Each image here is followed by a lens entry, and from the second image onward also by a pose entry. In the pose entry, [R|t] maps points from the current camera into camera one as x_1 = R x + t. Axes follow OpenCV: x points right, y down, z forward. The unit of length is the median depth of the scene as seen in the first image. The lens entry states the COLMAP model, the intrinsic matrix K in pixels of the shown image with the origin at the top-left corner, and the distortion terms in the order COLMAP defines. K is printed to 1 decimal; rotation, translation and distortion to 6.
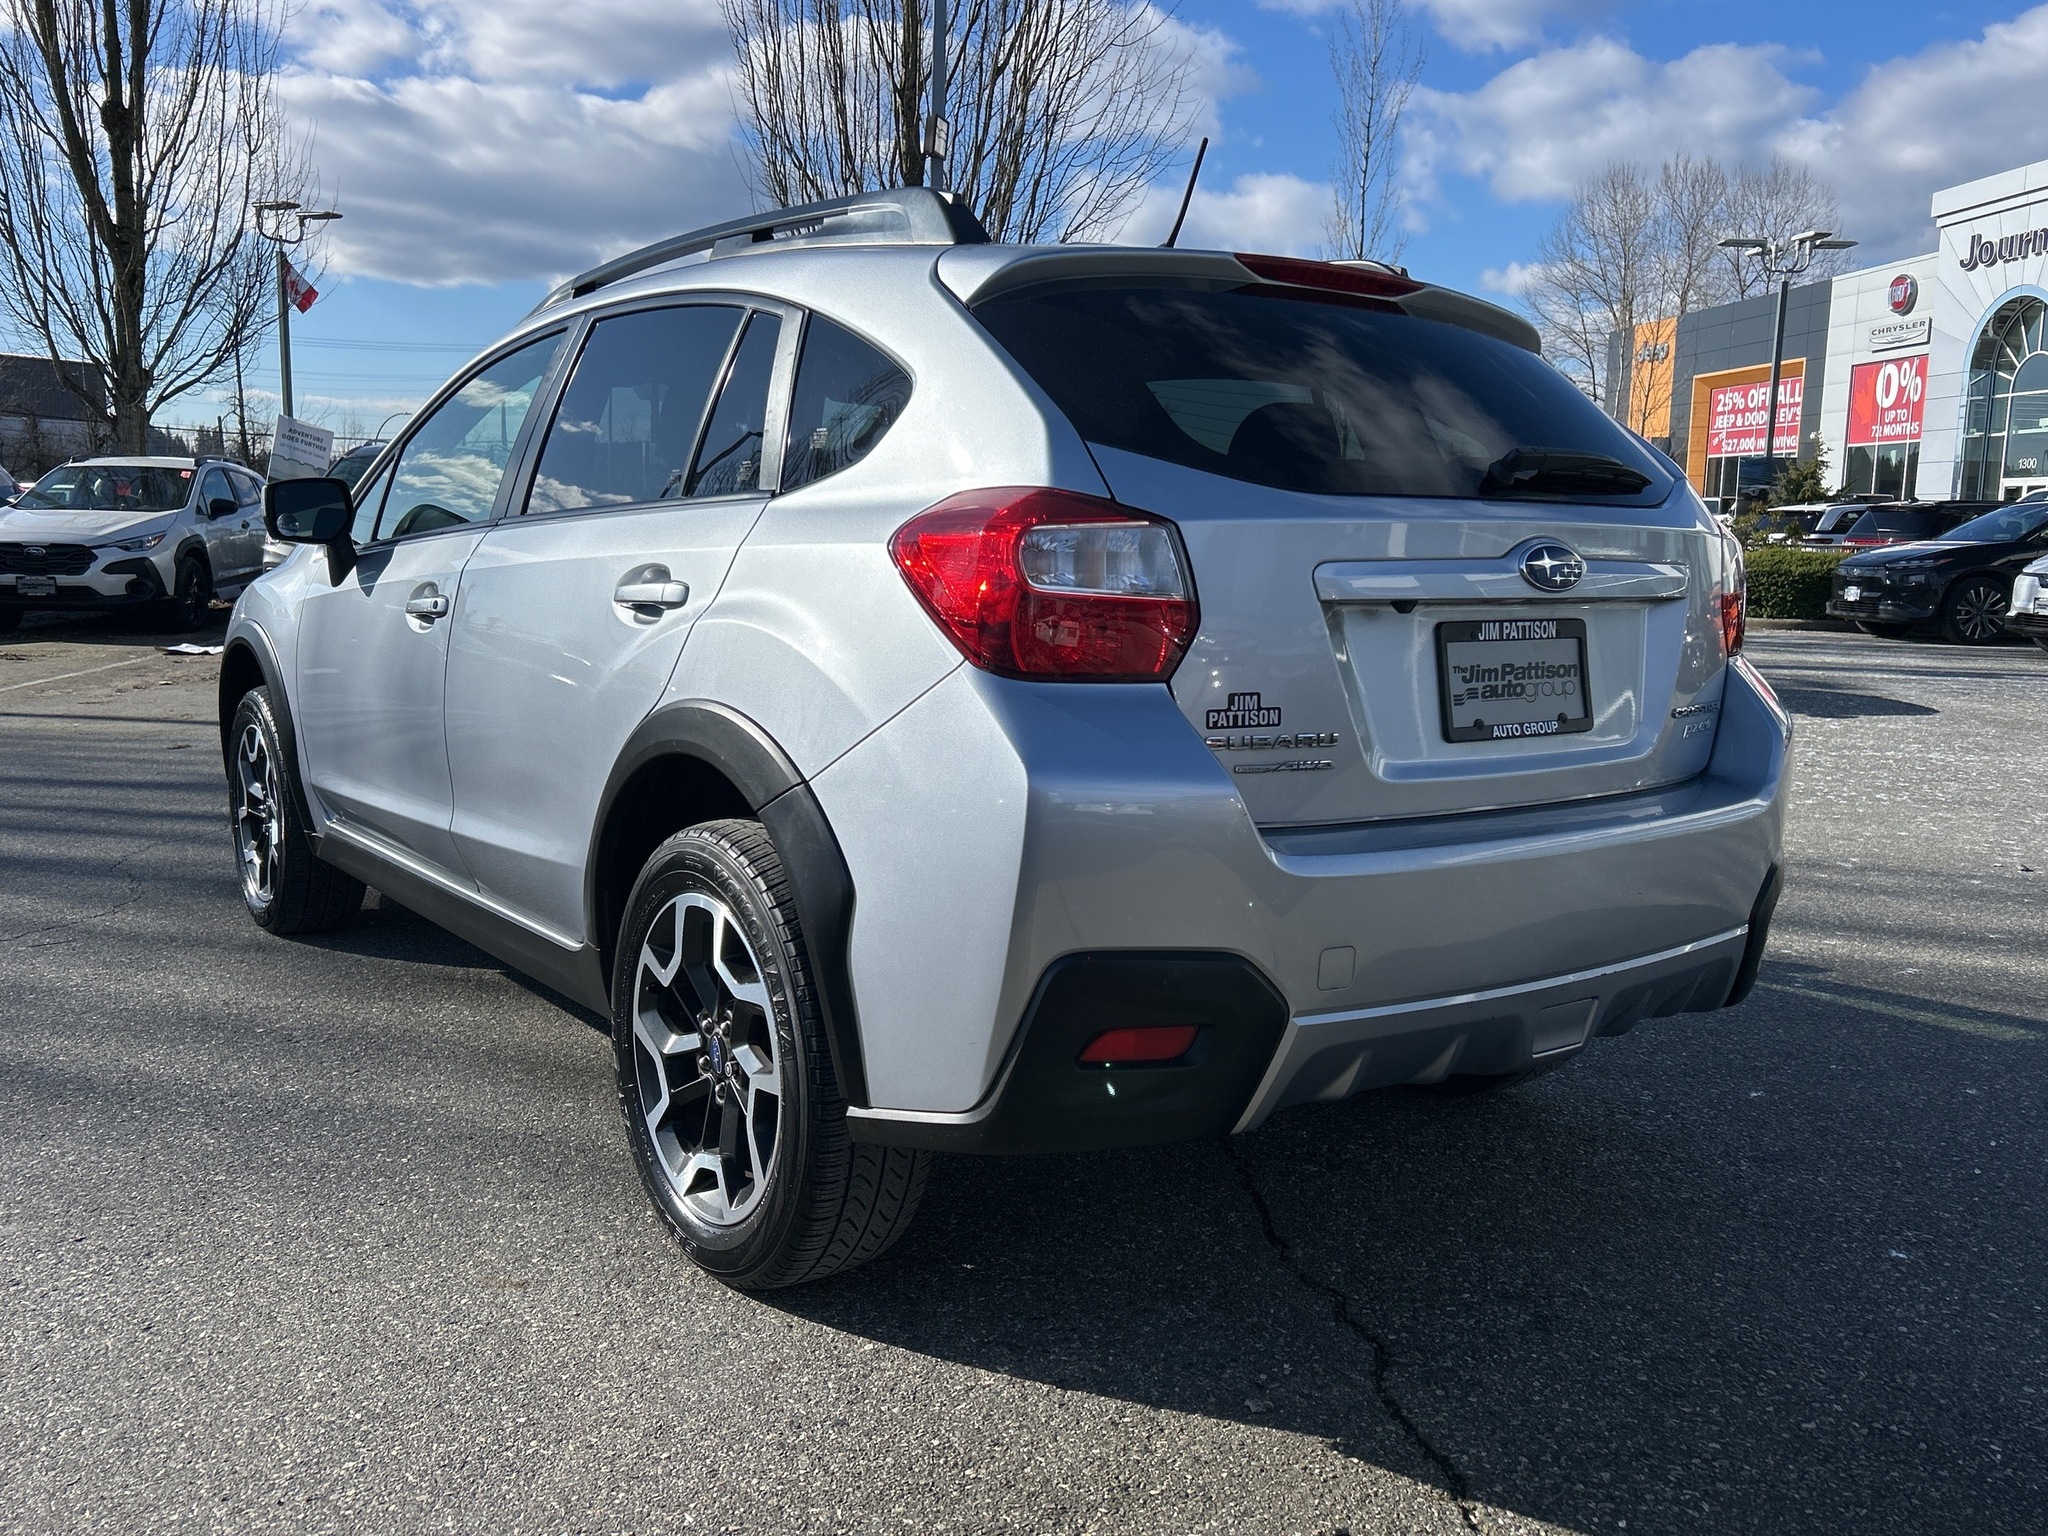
lens RADIAL K [[1709.8, 0, 1002.4], [0, 1709.8, 759.6], [0, 0, 1]] dist [0.050443, -0.017476]
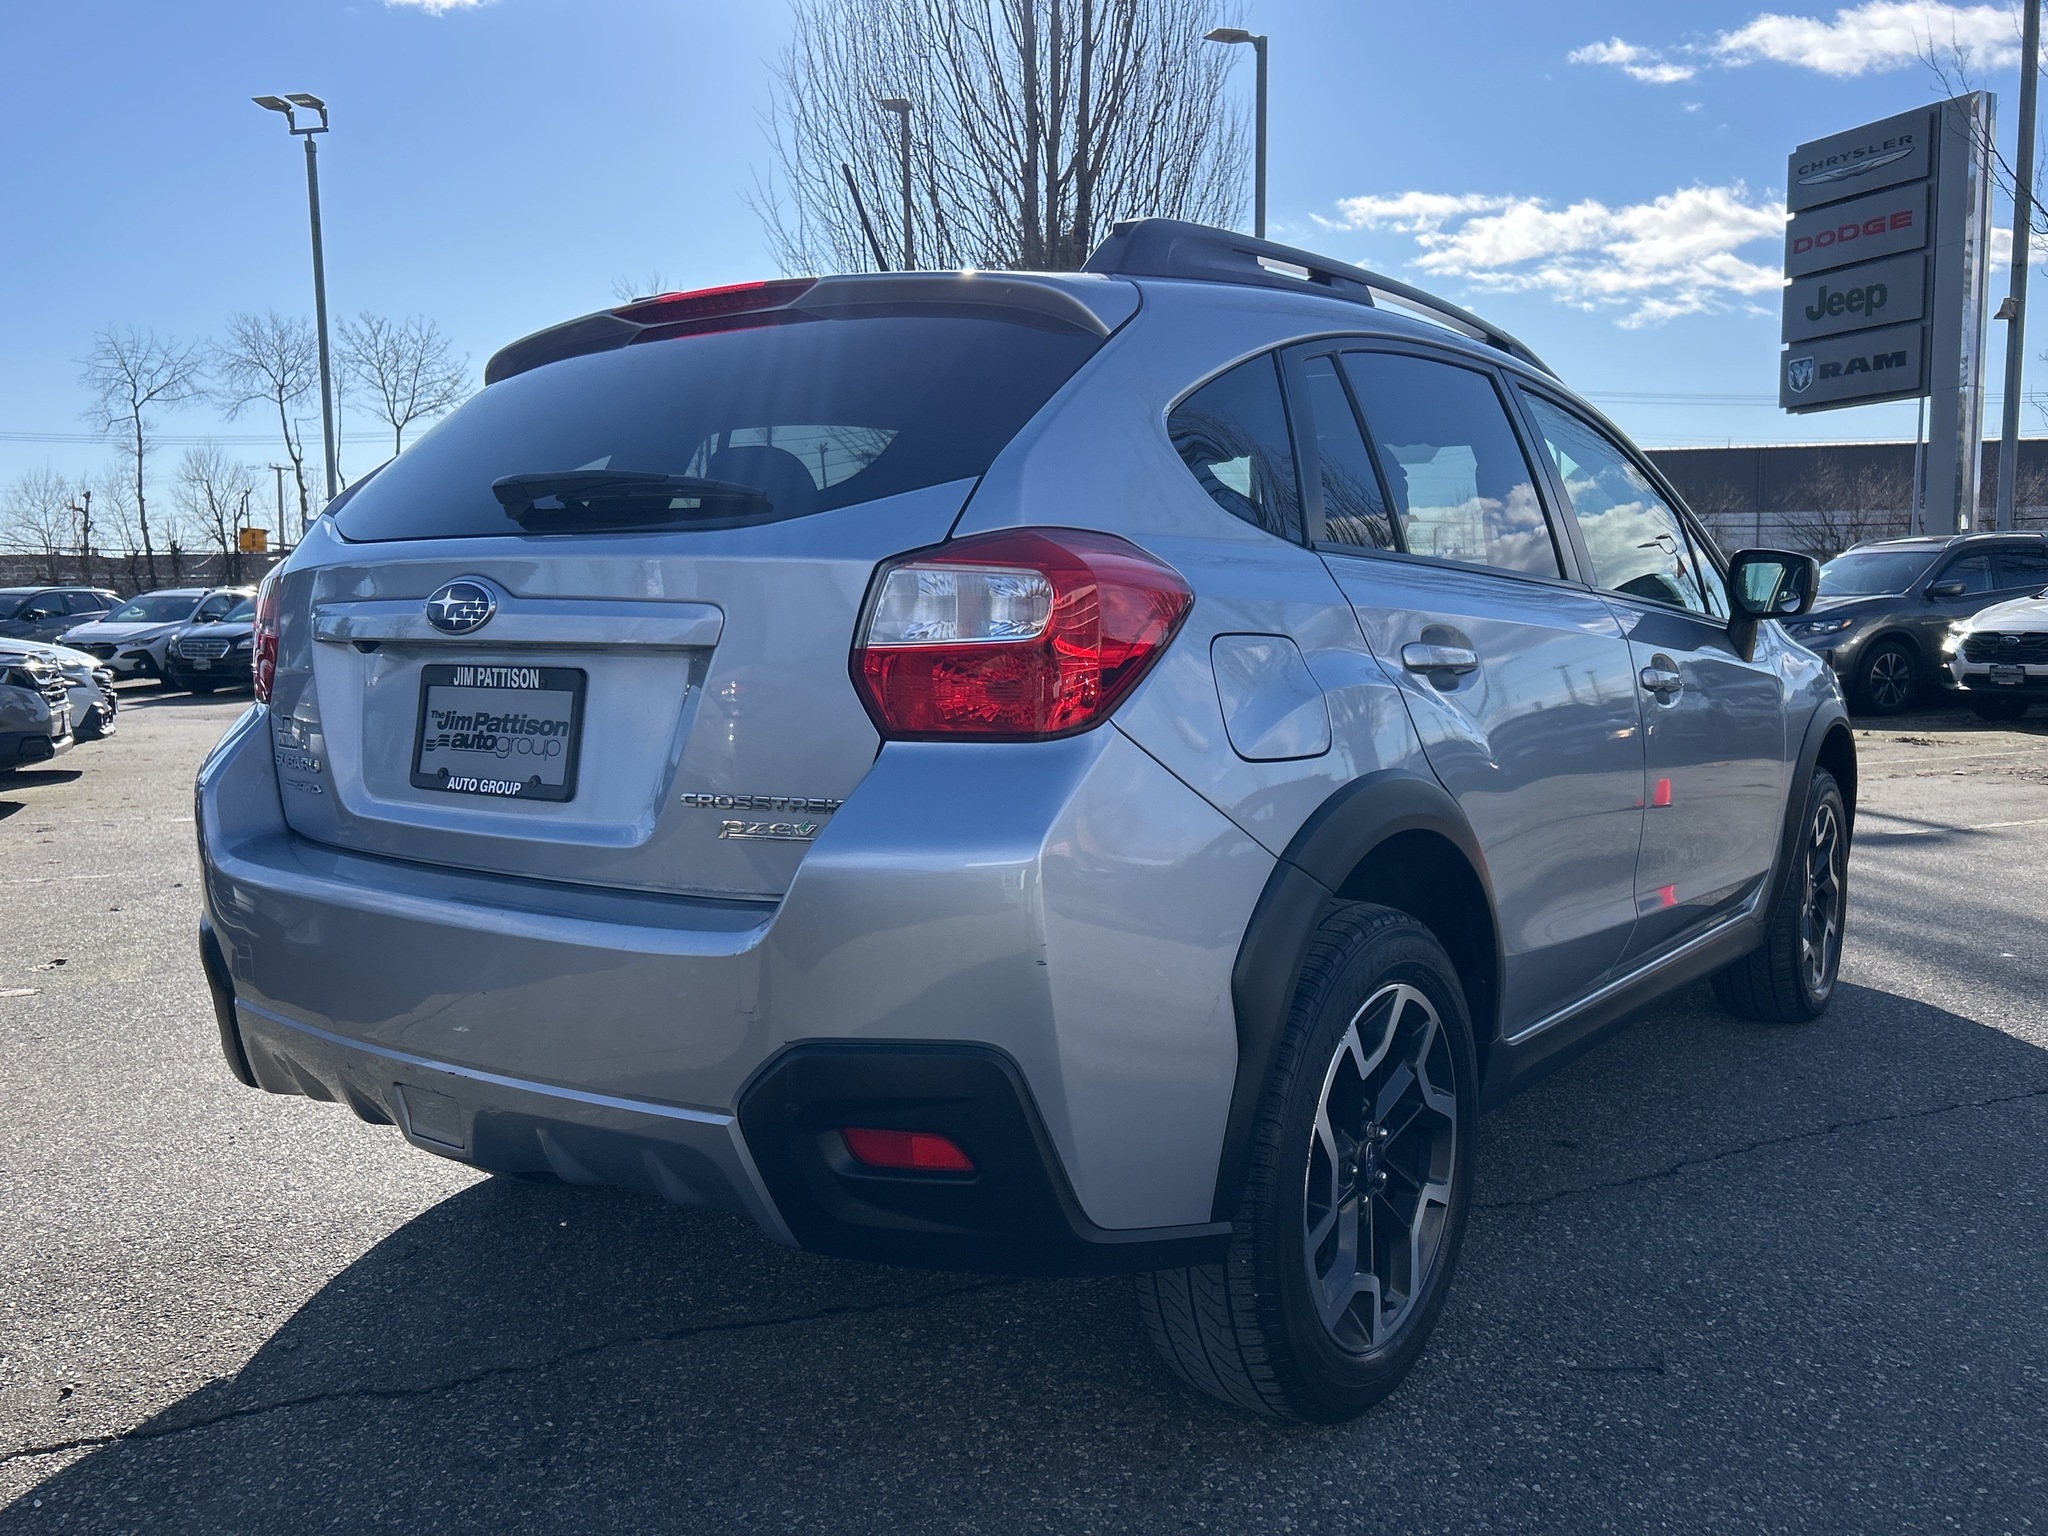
lens RADIAL K [[1709.8, 0, 1044.3], [0, 1709.8, 744.8], [0, 0, 1]] dist [0.050443, -0.017476]
pose [[0.321243, 0.056046, -0.945337, 1.248194], [-0.116716, 0.992980, 0.019208, -0.090755], [0.939777, 0.104166, 0.325529, 0.977123]]
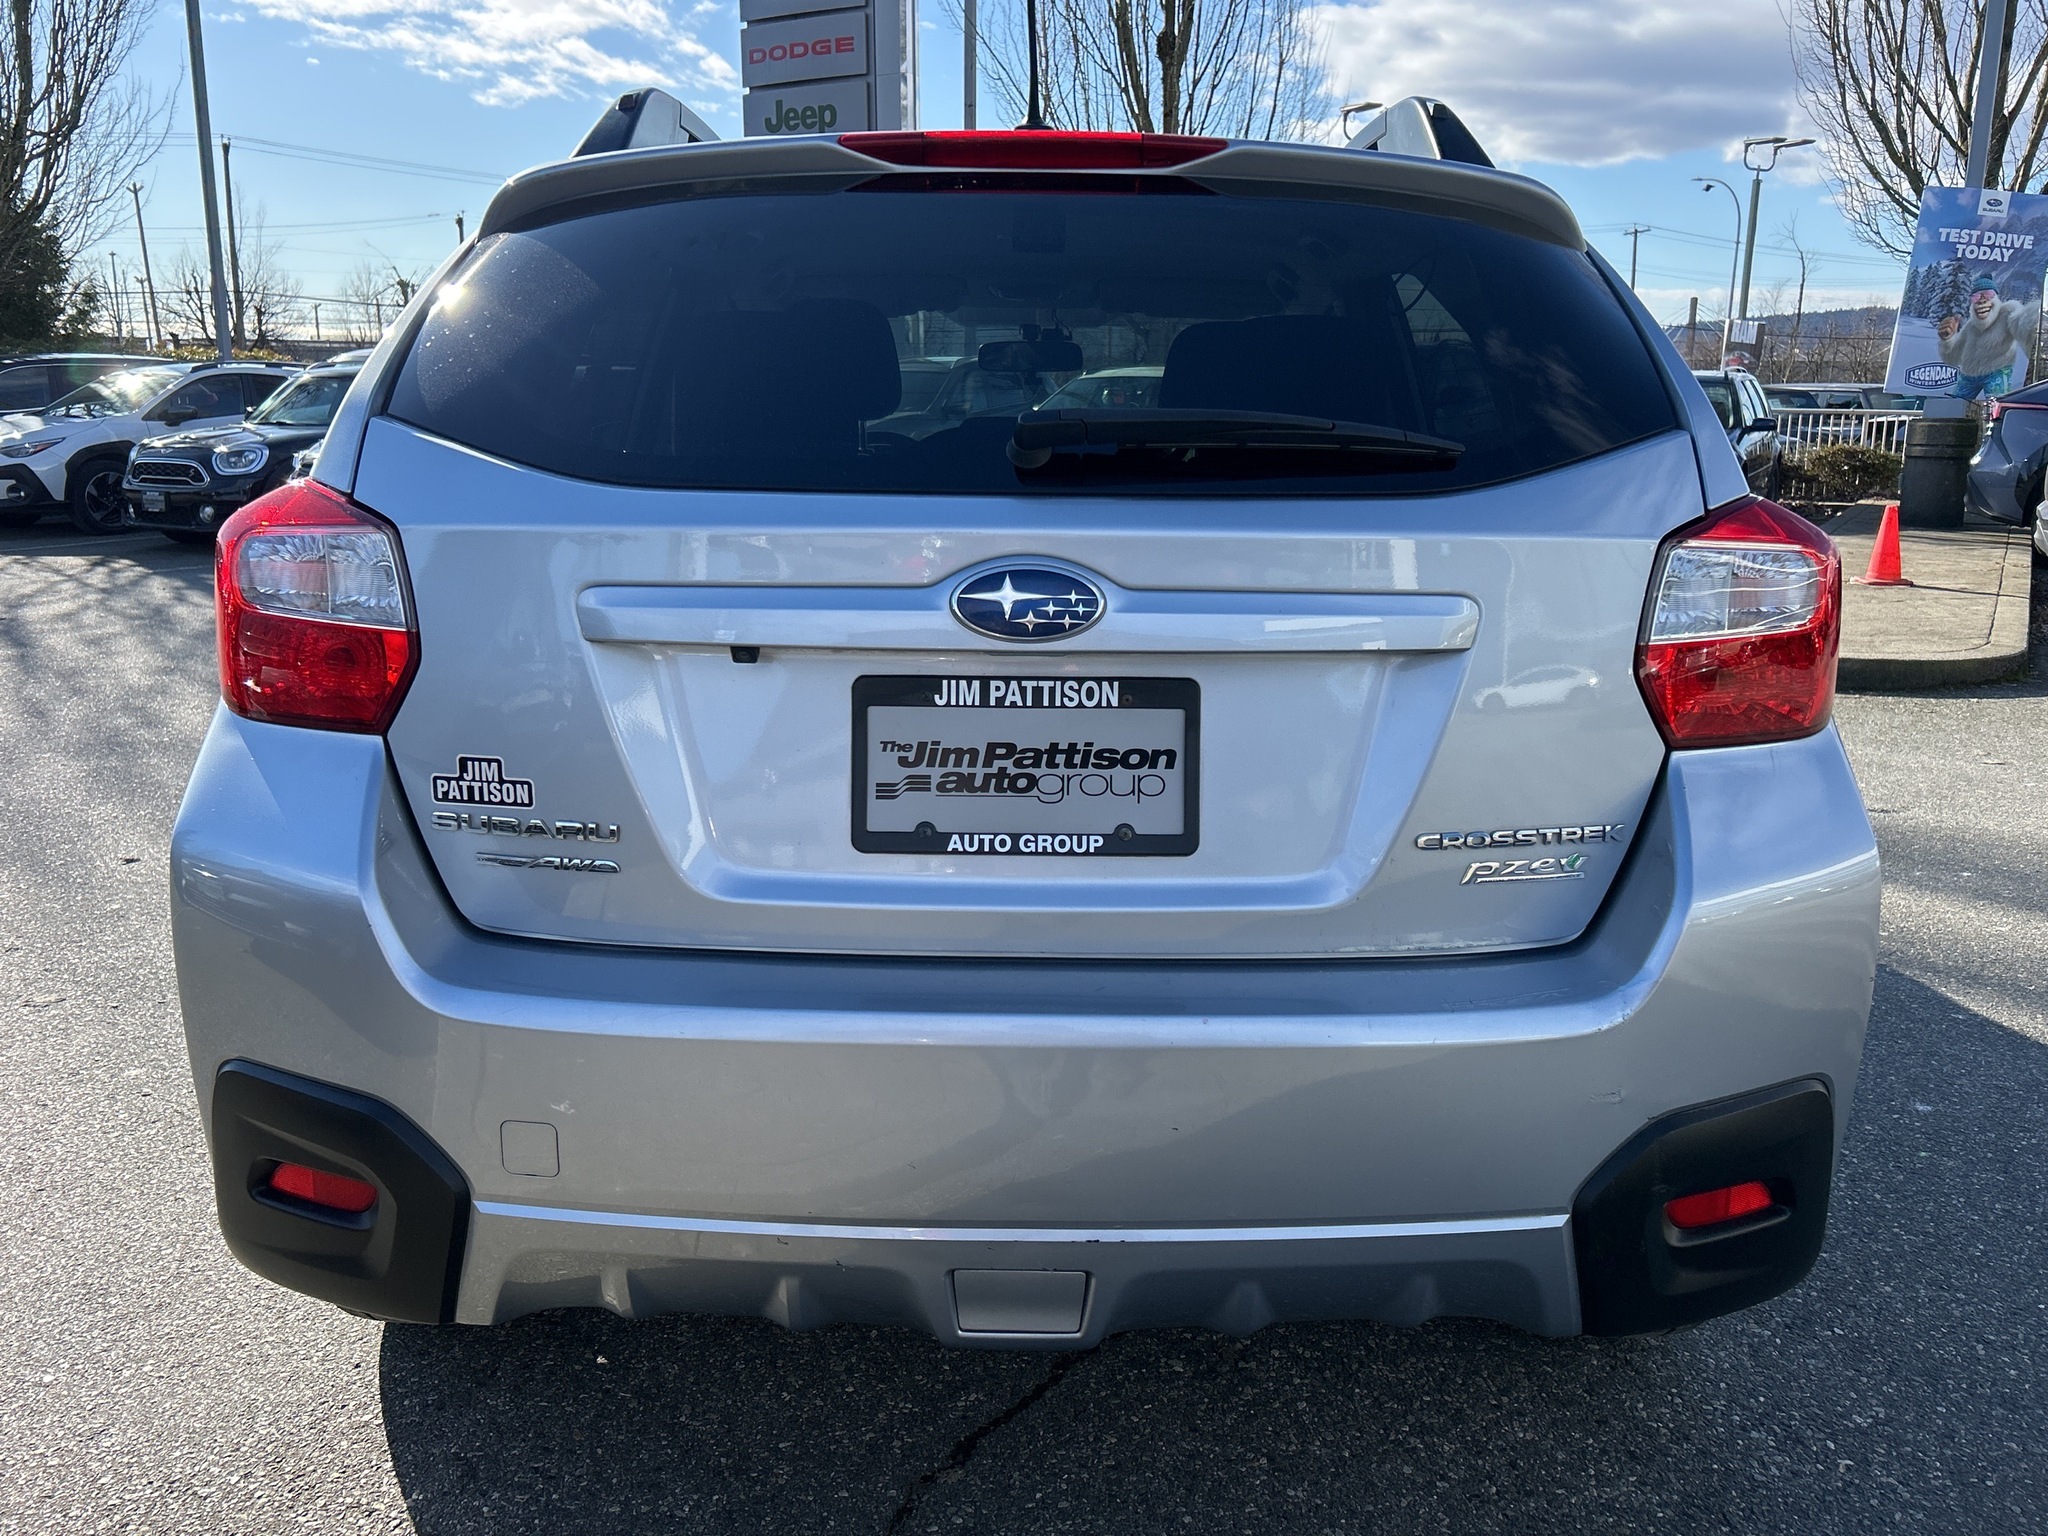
lens RADIAL K [[1709.8, 0, 1025.7], [0, 1709.8, 727.0], [0, 0, 1]] dist [0.050443, -0.017476]
pose [[0.807928, 0.099278, -0.580858, 0.677720], [-0.071928, 0.994950, 0.070006, -0.107608], [0.584875, -0.014780, 0.810989, 0.468790]]
